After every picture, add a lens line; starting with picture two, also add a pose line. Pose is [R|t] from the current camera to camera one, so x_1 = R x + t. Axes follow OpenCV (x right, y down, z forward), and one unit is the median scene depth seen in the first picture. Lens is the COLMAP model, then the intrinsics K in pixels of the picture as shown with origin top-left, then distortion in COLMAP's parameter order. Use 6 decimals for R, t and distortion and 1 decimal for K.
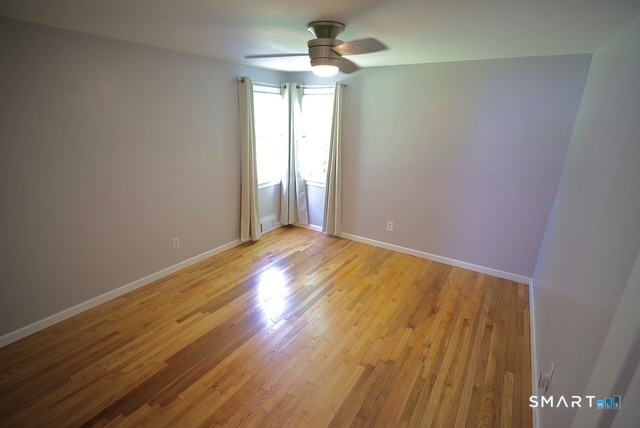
lens RADIAL K [[304.5, 0, 317.5], [0, 304.5, 213.3], [0, 0, 1]] dist [-0.012371, -0.000679]
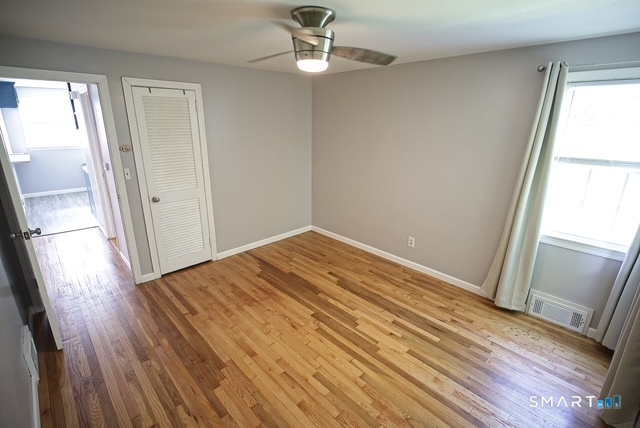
lens RADIAL K [[304.5, 0, 317.5], [0, 304.5, 213.3], [0, 0, 1]] dist [-0.012371, -0.000679]
pose [[-0.237424, 0.259670, -0.936056, 0.620963], [-0.312228, 0.892079, 0.326664, -0.251077], [0.919861, 0.369821, -0.130725, 0.849520]]
